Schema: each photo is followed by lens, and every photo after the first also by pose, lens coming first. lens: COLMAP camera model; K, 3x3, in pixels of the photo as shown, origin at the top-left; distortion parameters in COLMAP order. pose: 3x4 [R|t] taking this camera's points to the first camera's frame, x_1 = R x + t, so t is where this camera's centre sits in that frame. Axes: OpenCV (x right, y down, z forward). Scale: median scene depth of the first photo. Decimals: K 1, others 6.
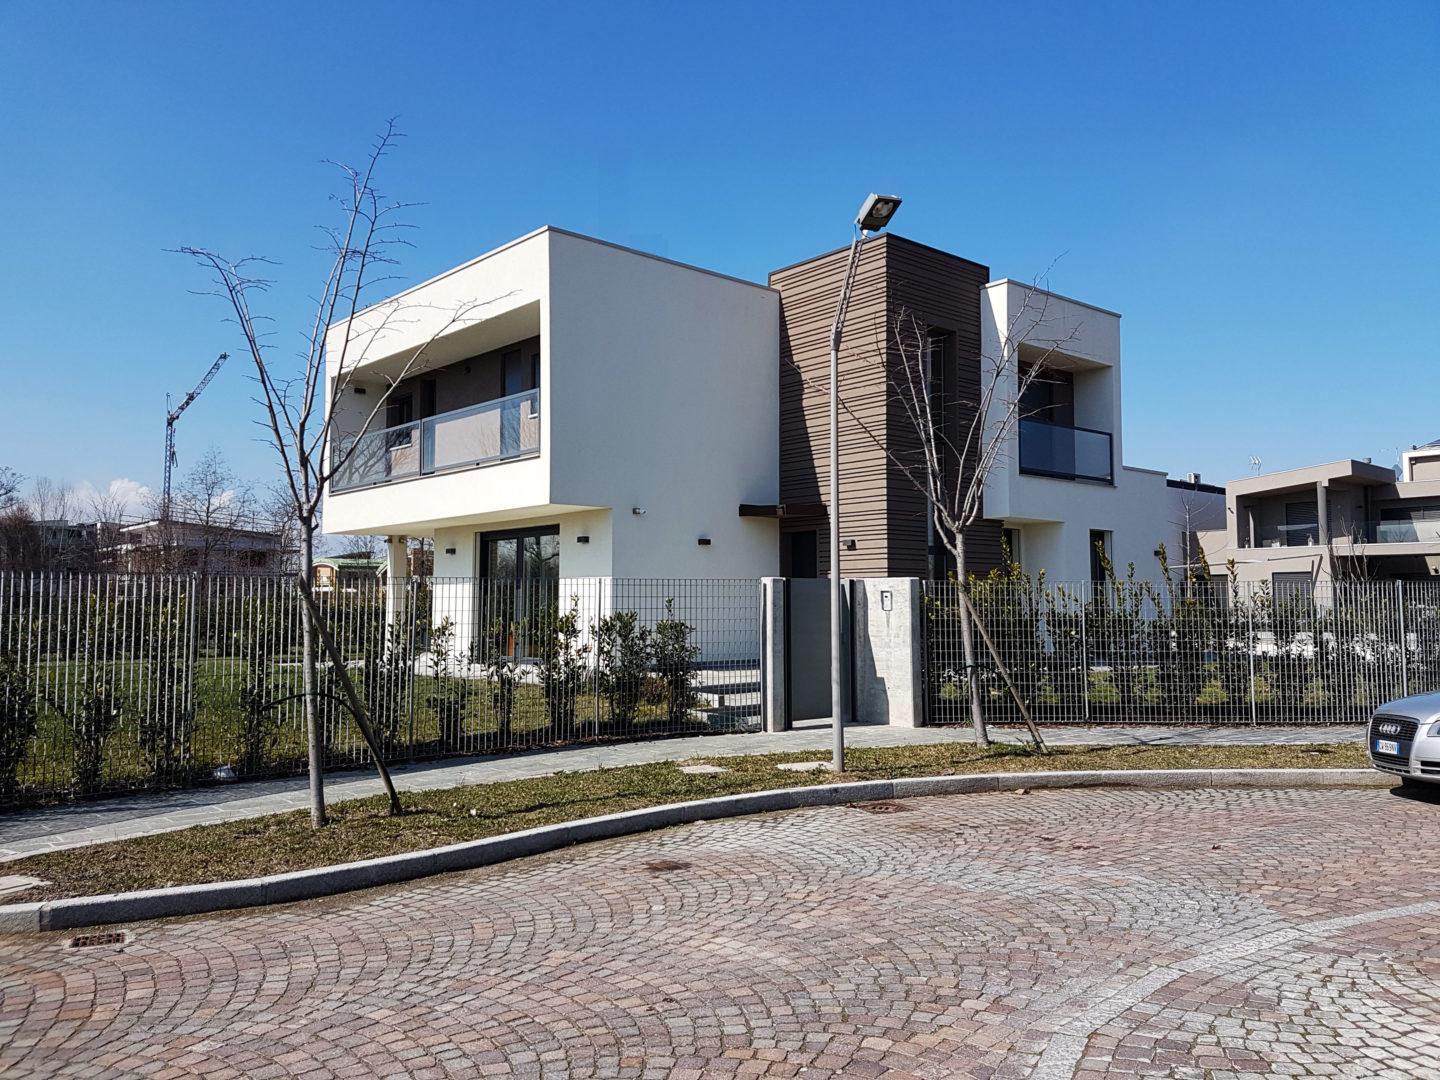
lens RADIAL K [[1095.1, 0, 717.8], [0, 1095.1, 543.4], [0, 0, 1]] dist [-0.055698, -0.003467]
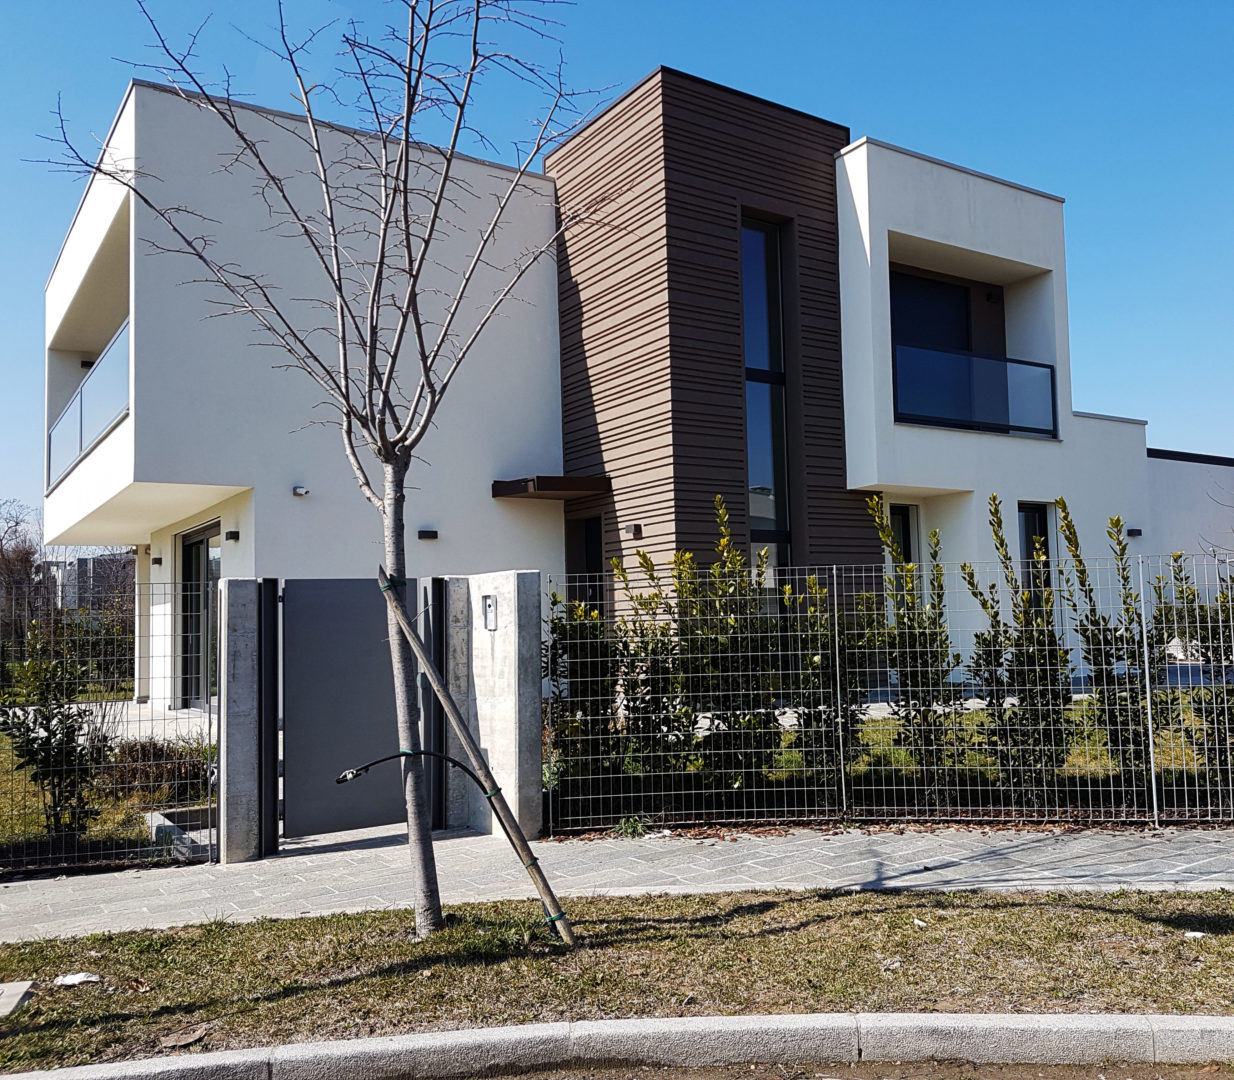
lens RADIAL K [[1311.3, 0, 618.0], [0, 1311.3, 538.7], [0, 0, 1]] dist [0.045439, 0.000000]
pose [[0.998939, -0.035315, -0.029559, 0.124755], [0.035076, 0.999348, -0.008554, 0.011373], [0.029841, 0.007508, 0.999526, 0.164554]]
